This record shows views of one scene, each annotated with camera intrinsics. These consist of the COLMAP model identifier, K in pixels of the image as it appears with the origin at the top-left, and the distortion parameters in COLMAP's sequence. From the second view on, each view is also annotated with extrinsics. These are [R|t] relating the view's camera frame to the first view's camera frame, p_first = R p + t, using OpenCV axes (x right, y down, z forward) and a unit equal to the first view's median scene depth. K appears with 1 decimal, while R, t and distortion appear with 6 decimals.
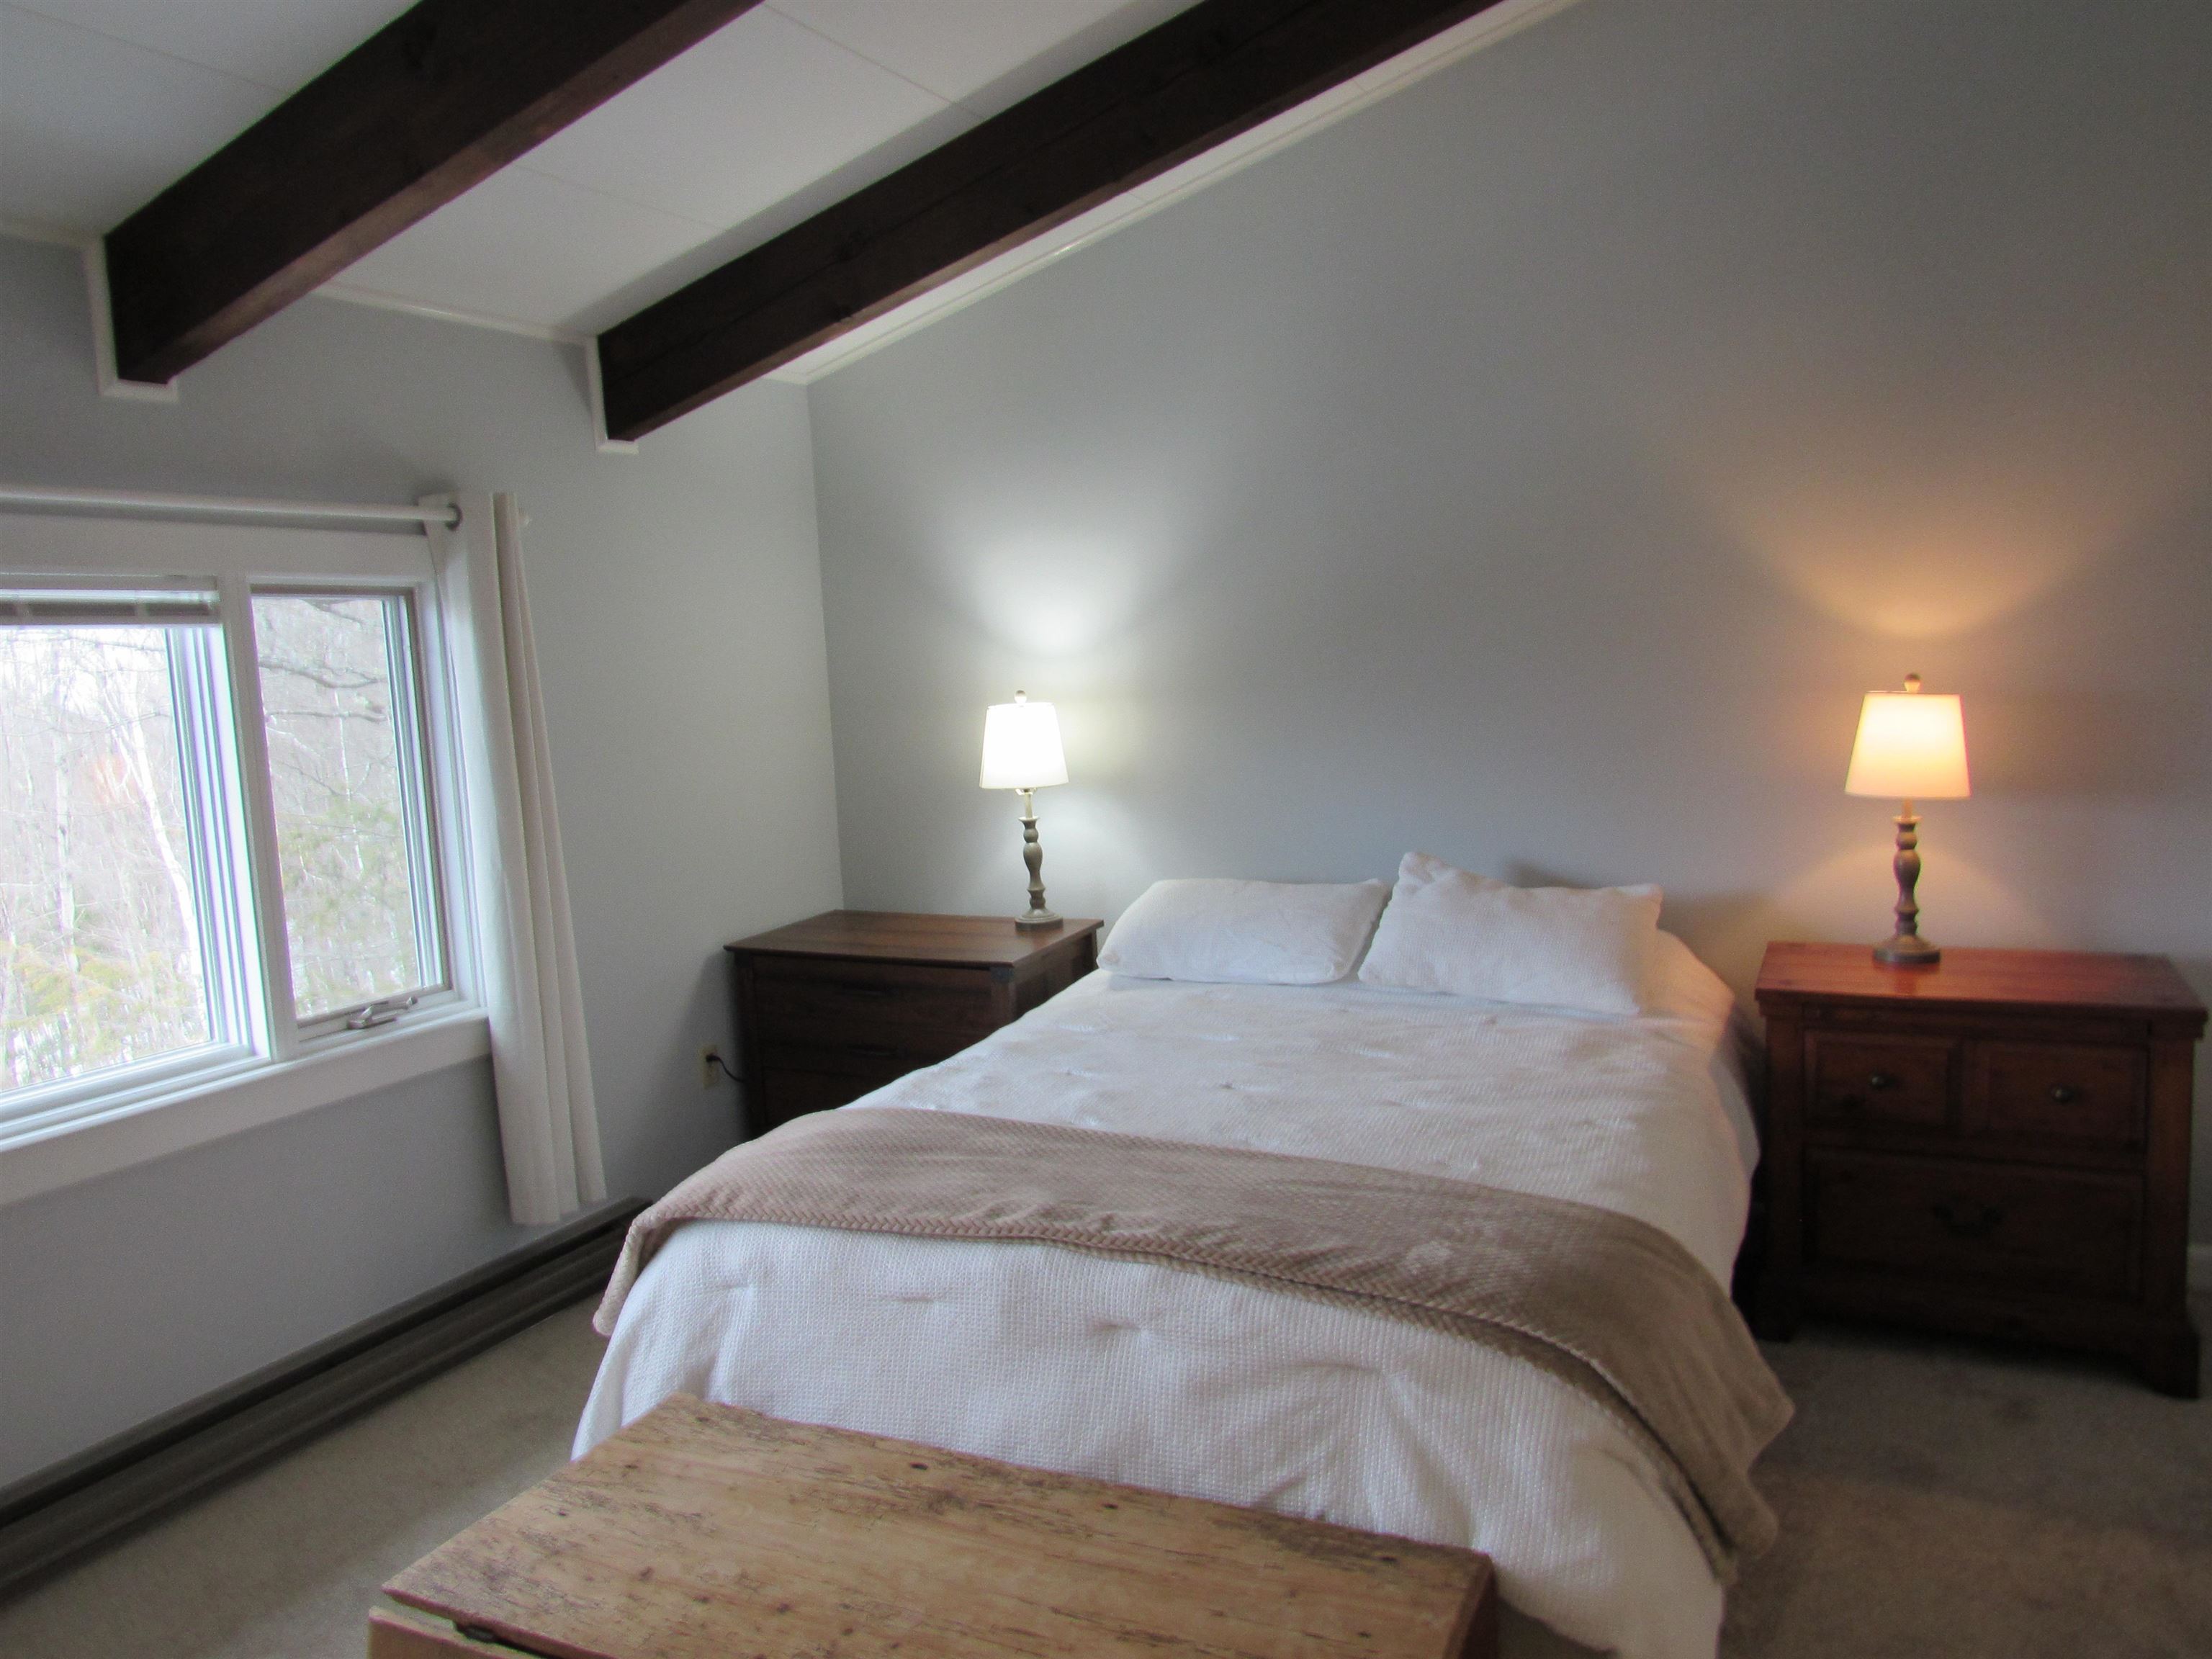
lens RADIAL K [[1586.5, 0, 1106.0], [0, 1586.5, 829.5], [0, 0, 1]] dist [-0.031494, 0.010007]
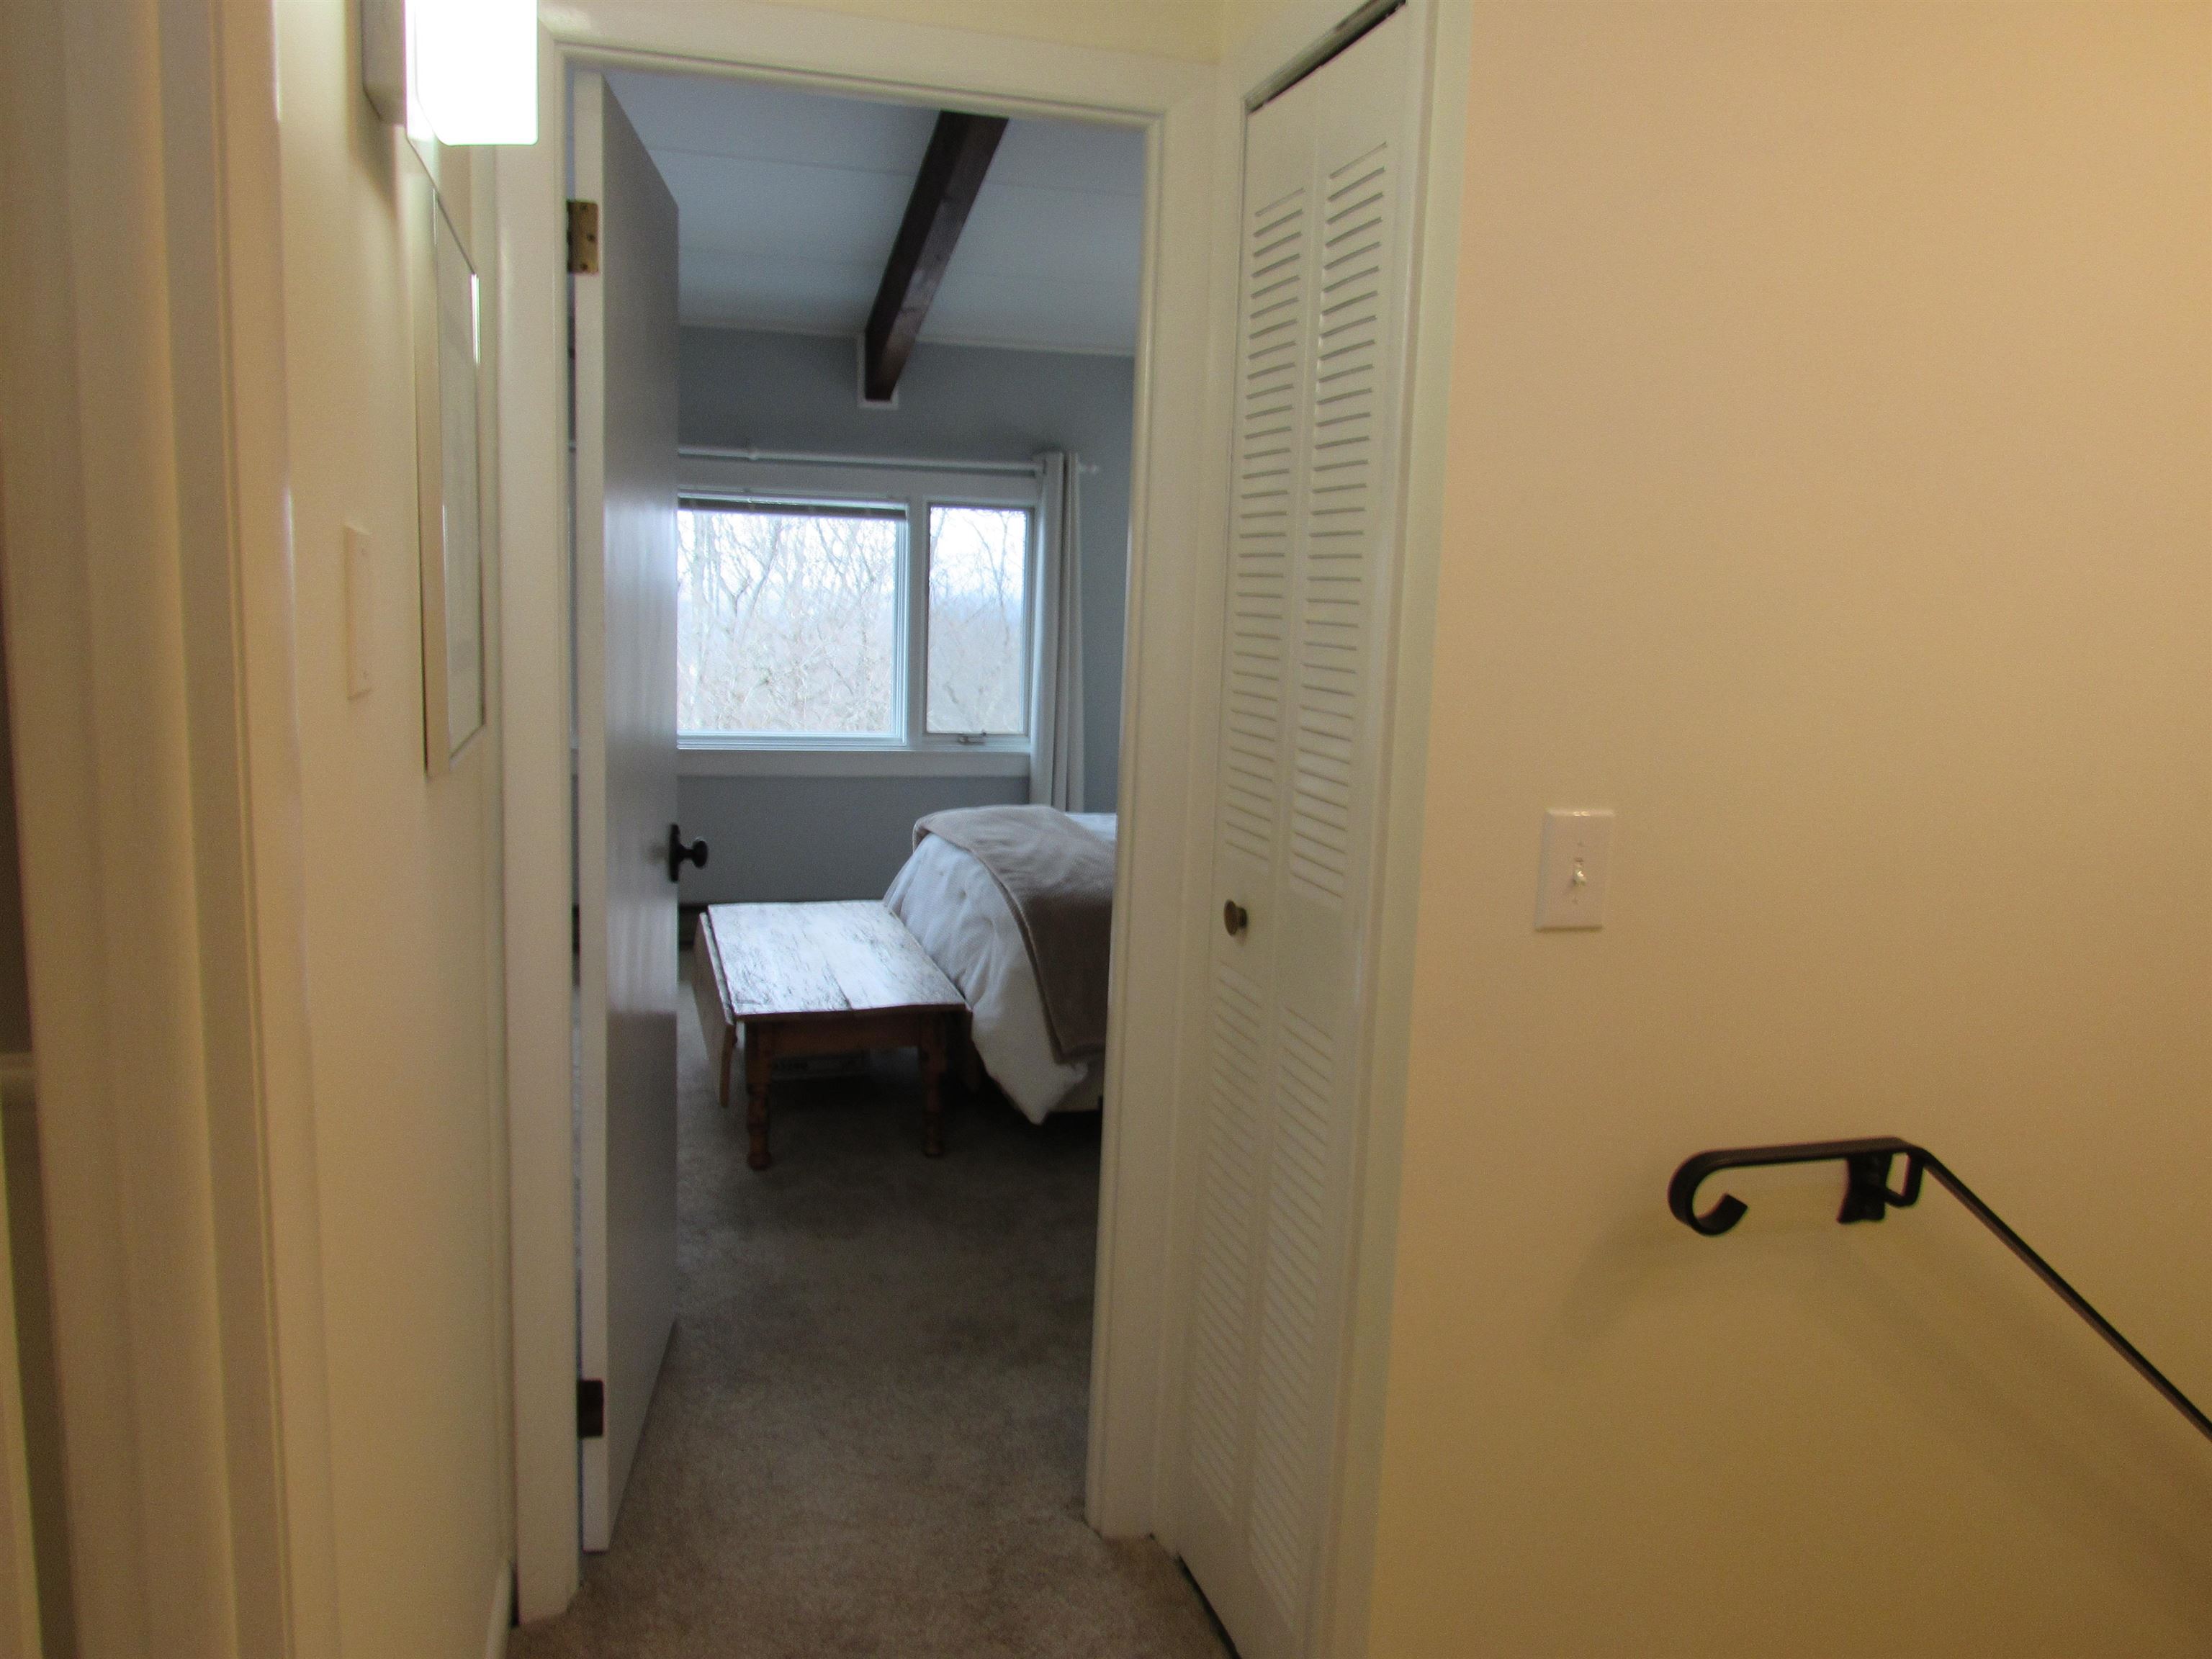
lens RADIAL K [[1586.5, 0, 1106.0], [0, 1586.5, 829.5], [0, 0, 1]] dist [-0.031494, 0.010007]
pose [[0.661299, 0.180806, -0.728006, 1.115748], [-0.151016, 0.982735, 0.106891, 0.000530], [0.734763, 0.039254, 0.677187, -0.151285]]
